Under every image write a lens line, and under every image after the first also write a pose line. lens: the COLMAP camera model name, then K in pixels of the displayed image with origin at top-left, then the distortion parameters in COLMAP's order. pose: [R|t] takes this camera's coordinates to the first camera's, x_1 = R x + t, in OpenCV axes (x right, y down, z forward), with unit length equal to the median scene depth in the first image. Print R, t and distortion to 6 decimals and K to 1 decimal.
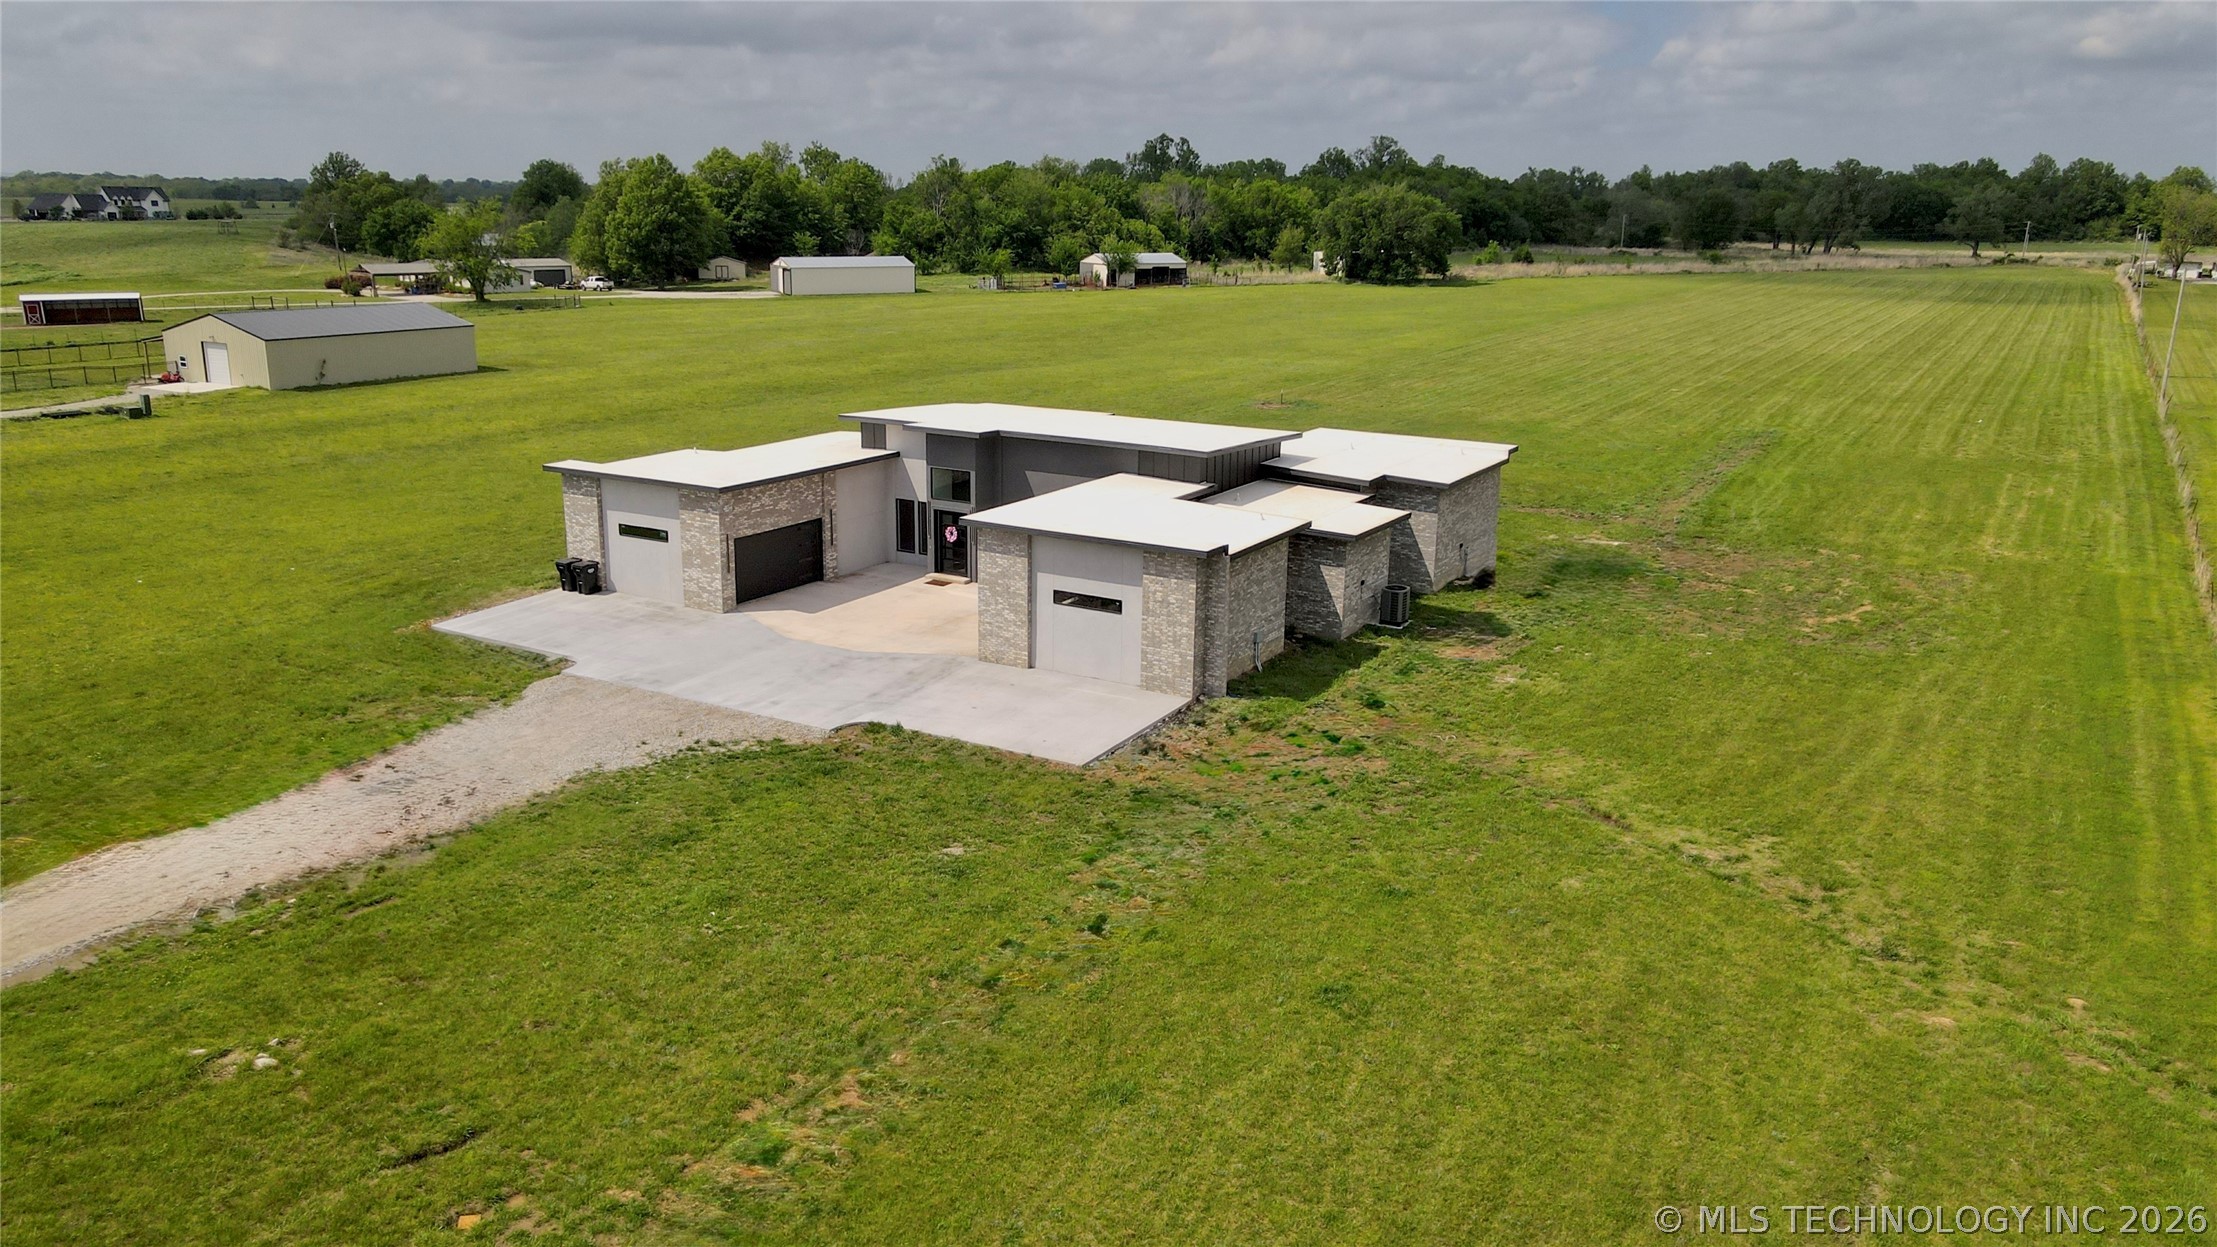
lens RADIAL K [[1663.9, 0, 1084.9], [0, 1663.9, 625.2], [0, 0, 1]] dist [-0.007446, 0.001989]
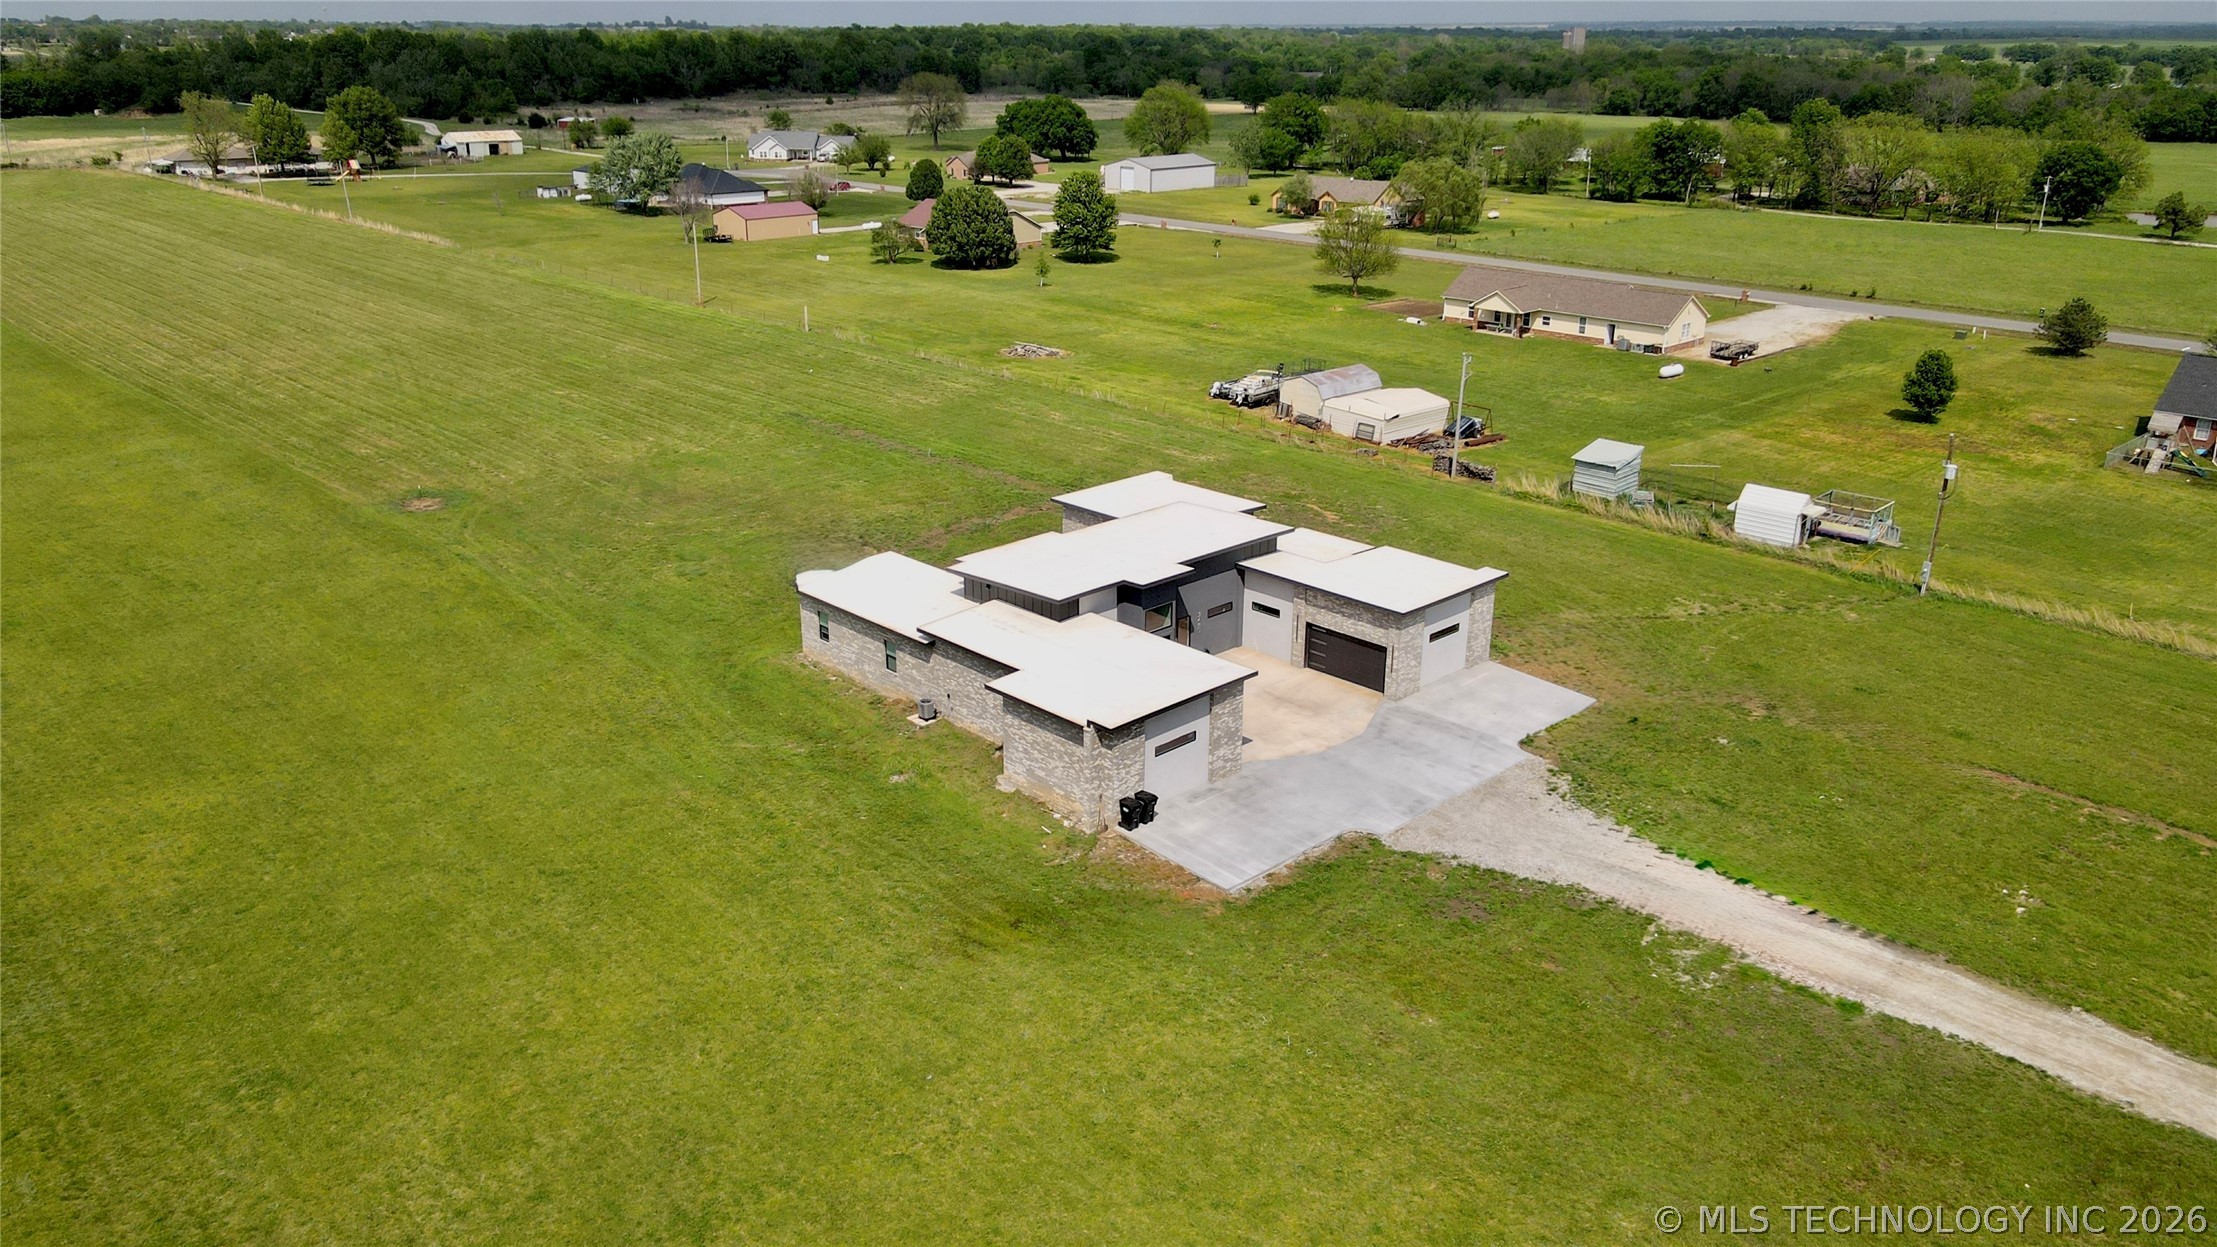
lens RADIAL K [[1617.6, 0, 1108.5], [0, 1617.6, 623.5], [0, 0, 1]] dist [-0.003475, 0.044481]
pose [[0.259230, -0.344374, 0.902334, -1.217380], [0.244474, 0.927242, 0.283646, -0.445454], [-0.934362, 0.147068, 0.324559, 0.662538]]
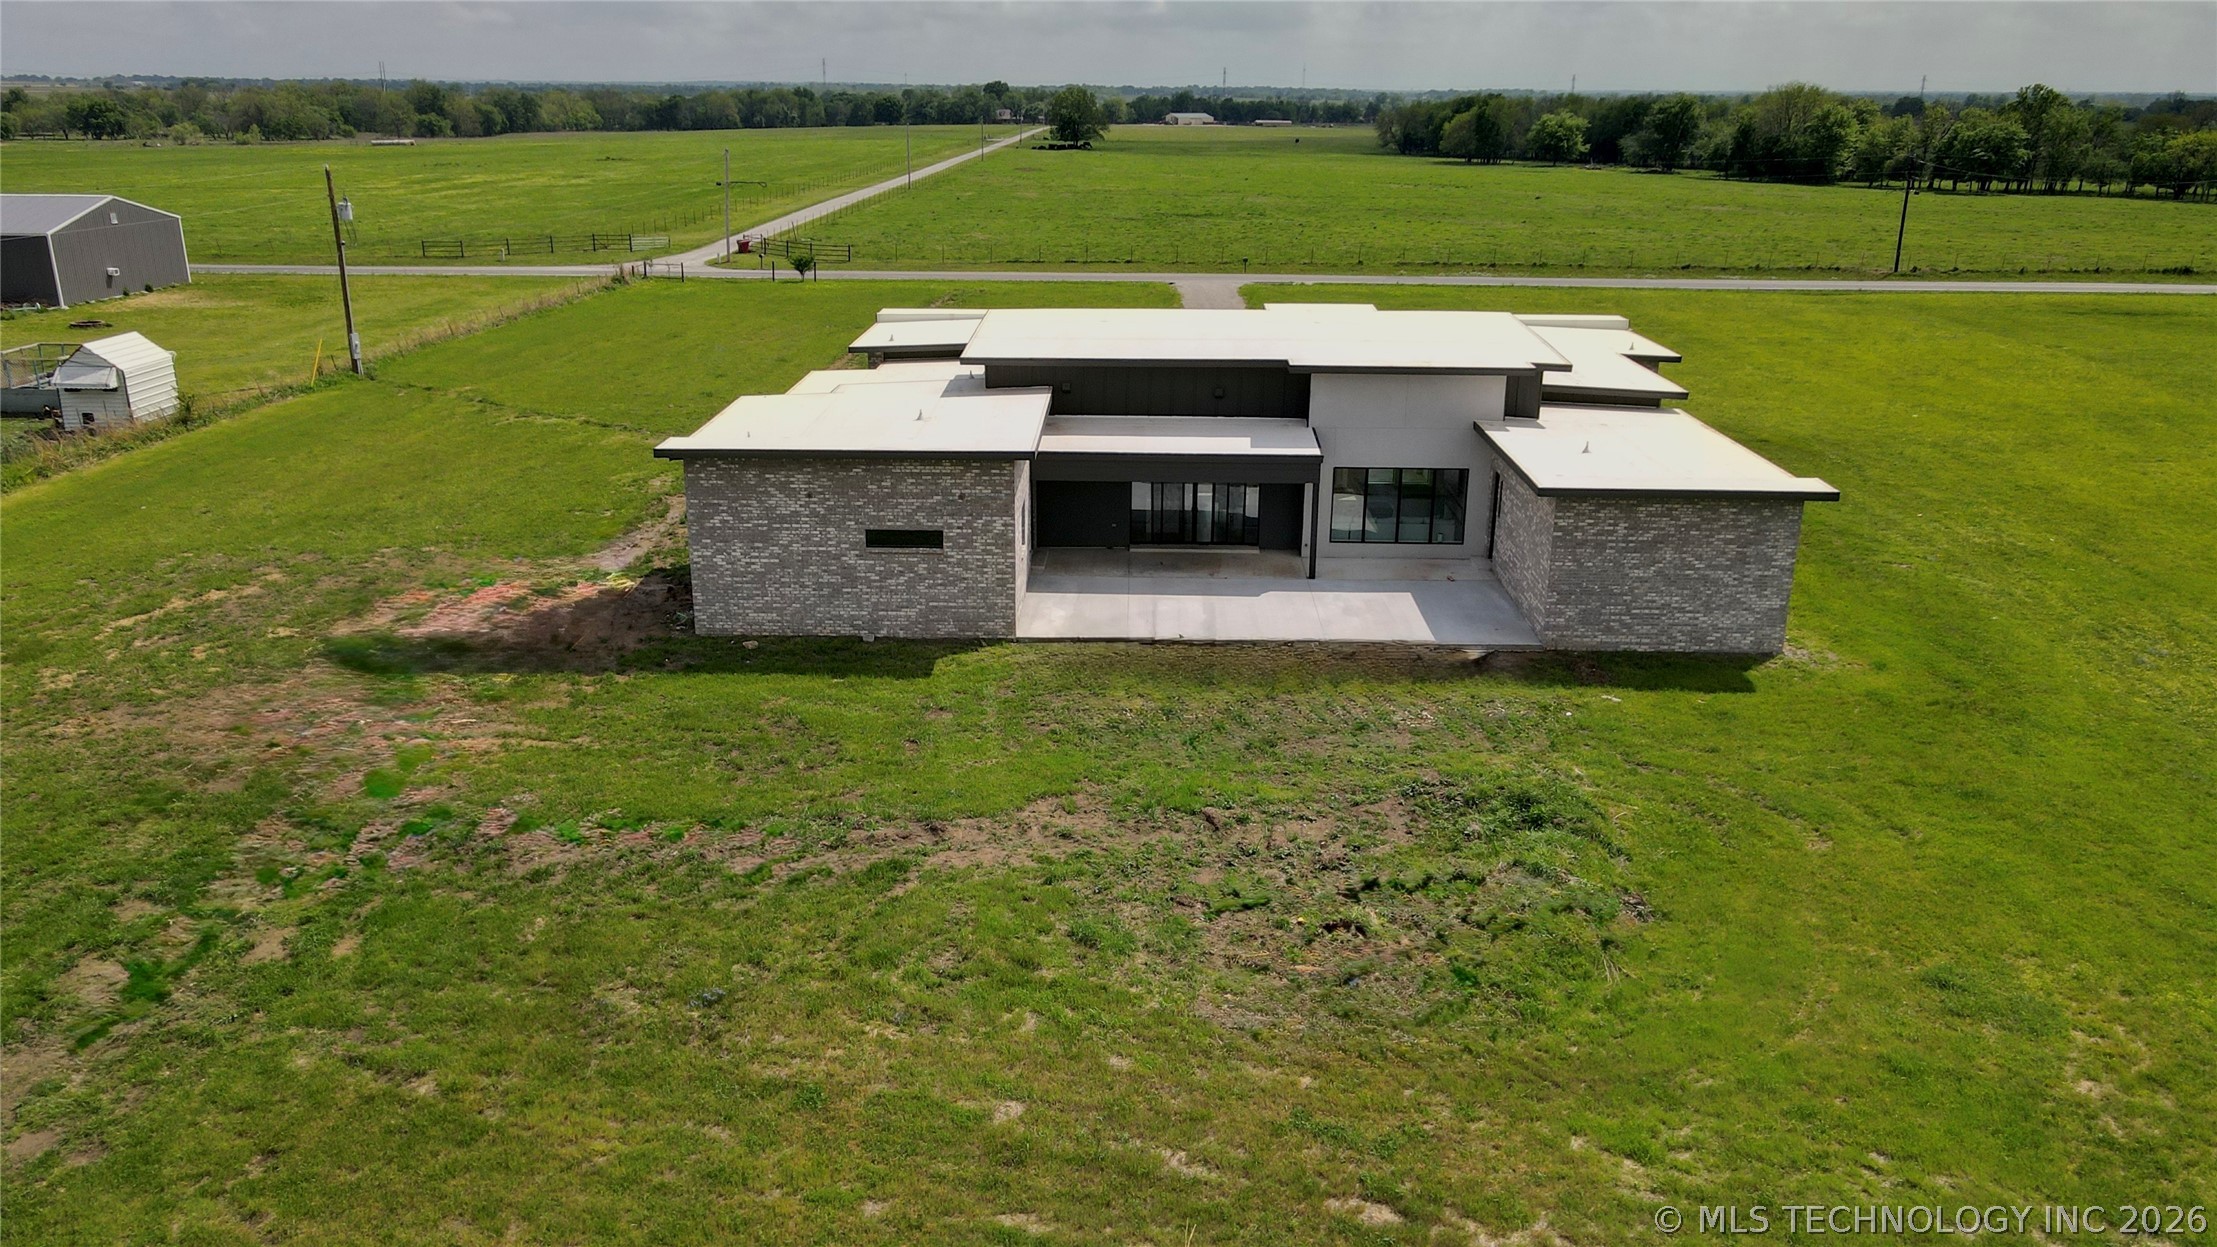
lens RADIAL K [[1617.6, 0, 1108.5], [0, 1617.6, 623.5], [0, 0, 1]] dist [-0.003475, 0.044481]
pose [[-0.870889, 0.142429, -0.470389, 0.438968], [-0.132900, 0.853187, 0.504390, -0.387171], [0.473170, 0.501783, -0.724103, 1.660714]]
